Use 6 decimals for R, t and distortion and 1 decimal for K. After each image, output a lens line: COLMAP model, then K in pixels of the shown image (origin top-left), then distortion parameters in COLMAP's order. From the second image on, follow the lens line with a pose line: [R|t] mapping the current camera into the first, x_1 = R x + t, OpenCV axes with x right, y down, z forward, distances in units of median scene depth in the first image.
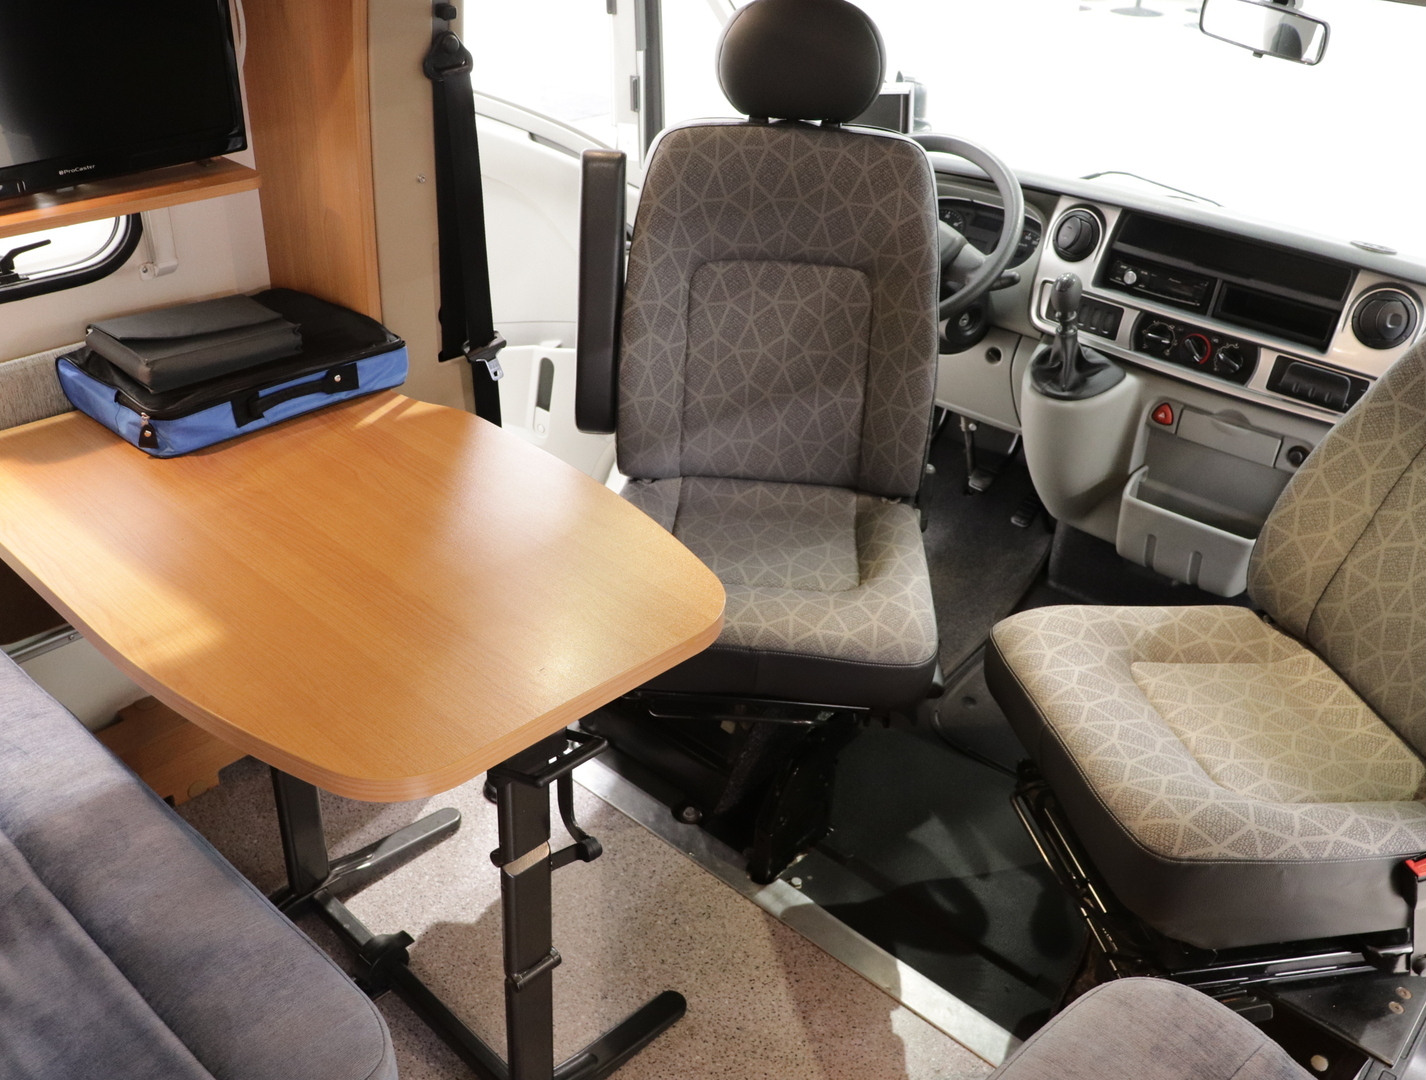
lens RADIAL K [[1326.5, 0, 710.5], [0, 1326.5, 542.7], [0, 0, 1]] dist [0.012050, 0.000000]
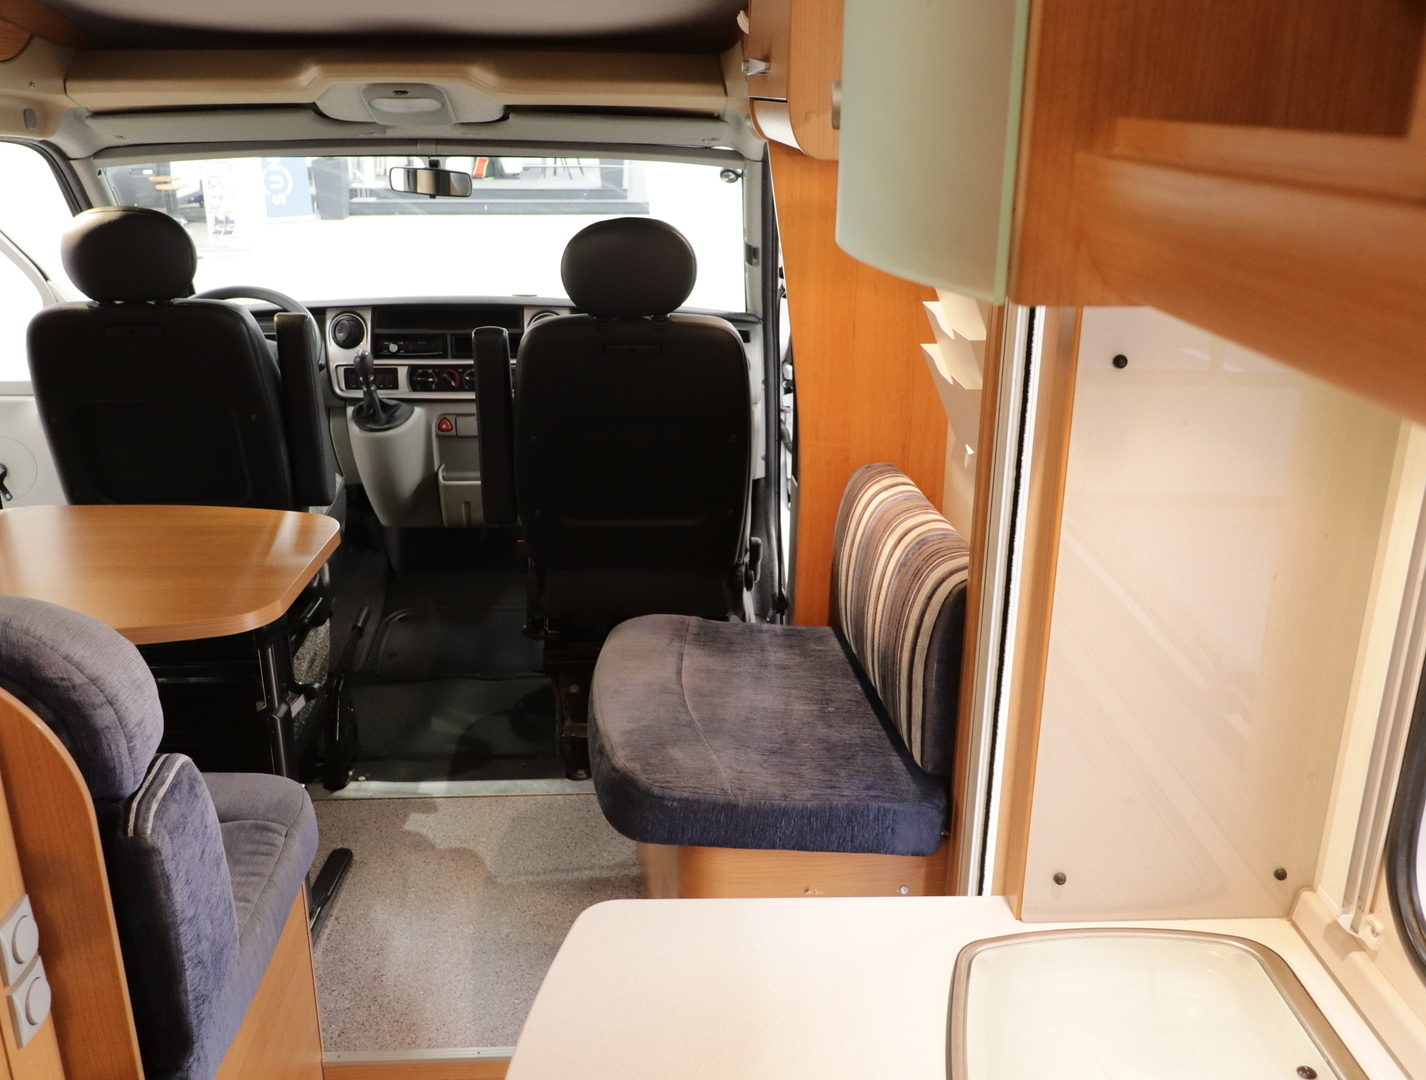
lens RADIAL K [[1326.5, 0, 715.8], [0, 1326.5, 540.2], [0, 0, 1]] dist [0.012050, 0.000000]
pose [[0.719236, -0.281800, 0.635049, -0.451546], [0.387648, 0.921312, -0.030209, 0.195472], [-0.576566, 0.267903, 0.771881, -0.339786]]
